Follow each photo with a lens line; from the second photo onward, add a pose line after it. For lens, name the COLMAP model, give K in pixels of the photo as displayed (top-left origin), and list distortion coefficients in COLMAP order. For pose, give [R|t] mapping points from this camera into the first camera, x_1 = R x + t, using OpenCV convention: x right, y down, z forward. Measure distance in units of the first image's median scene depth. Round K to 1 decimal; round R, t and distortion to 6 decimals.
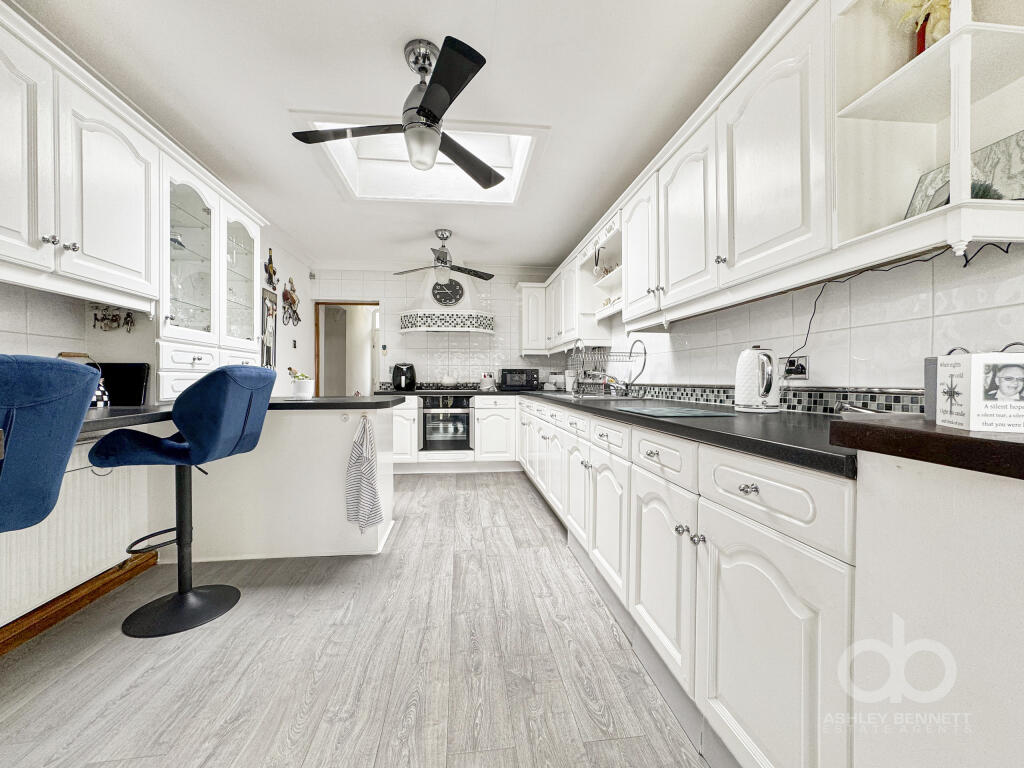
lens RADIAL K [[419.1, 0, 513.8], [0, 419.1, 386.6], [0, 0, 1]] dist [-0.060158, 0.016909]
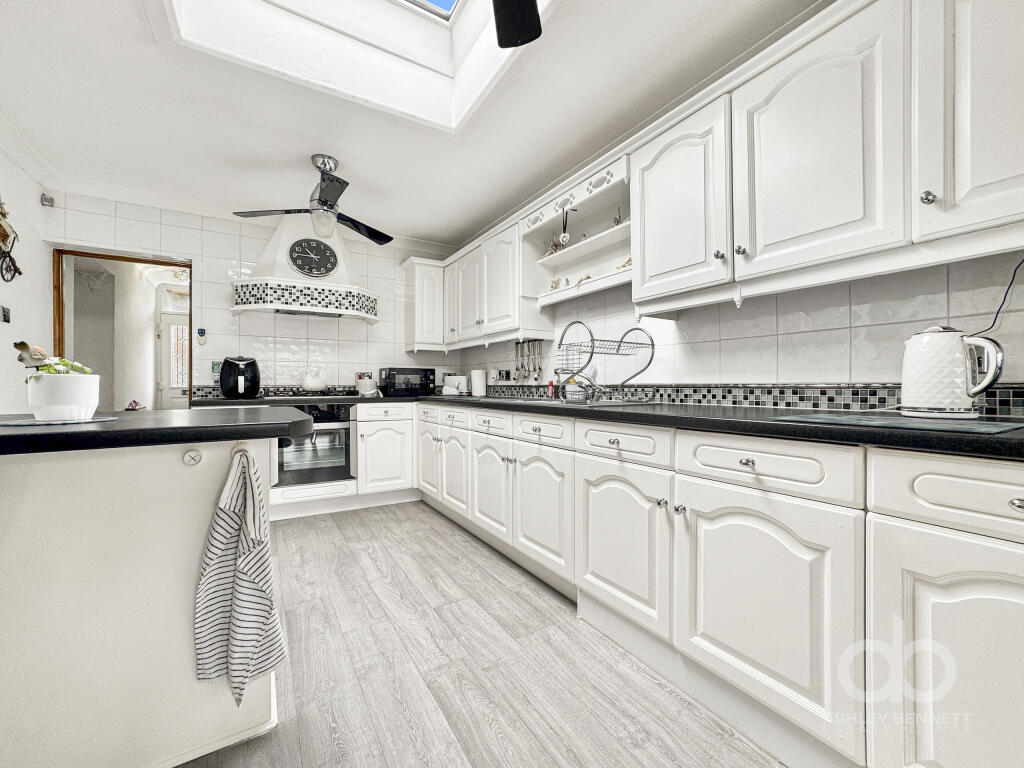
lens RADIAL K [[416.6, 0, 512.5], [0, 416.6, 388.5], [0, 0, 1]] dist [-0.041166, 0.017184]
pose [[0.910882, -0.005370, 0.412631, -0.198161], [0.009006, 0.999936, -0.006868, 0.003795], [-0.412568, 0.009972, 0.910872, 0.324251]]
